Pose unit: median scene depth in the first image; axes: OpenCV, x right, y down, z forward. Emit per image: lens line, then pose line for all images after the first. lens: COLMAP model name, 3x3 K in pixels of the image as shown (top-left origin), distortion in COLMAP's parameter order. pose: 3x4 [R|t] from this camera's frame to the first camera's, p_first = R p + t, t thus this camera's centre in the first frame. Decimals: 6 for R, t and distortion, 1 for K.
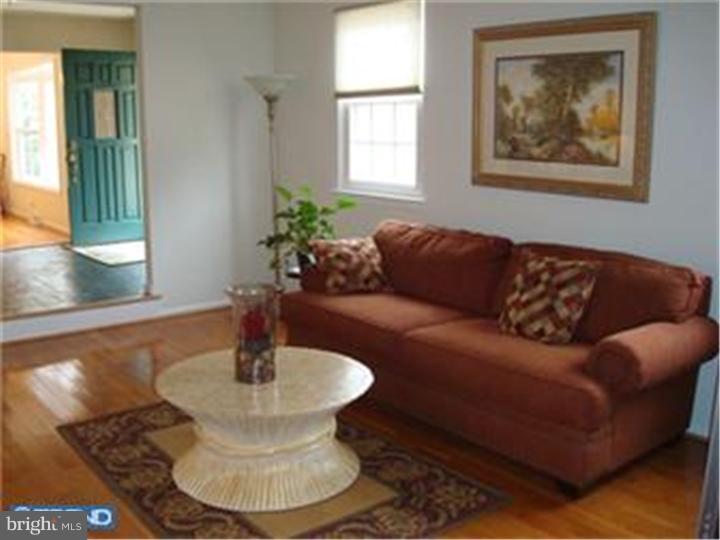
lens RADIAL K [[764.5, 0, 356.8], [0, 764.5, 272.9], [0, 0, 1]] dist [-0.057109, -0.151493]
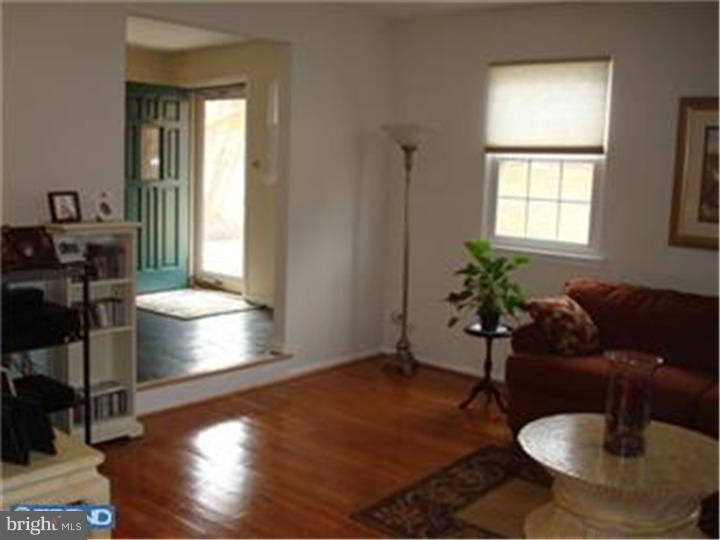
lens RADIAL K [[764.5, 0, 356.8], [0, 764.5, 272.9], [0, 0, 1]] dist [-0.057109, -0.151493]
pose [[0.980401, 0.012625, 0.196607, -0.381367], [-0.001393, 0.998364, -0.057162, -0.016890], [-0.197007, 0.055768, 0.978815, 0.078527]]
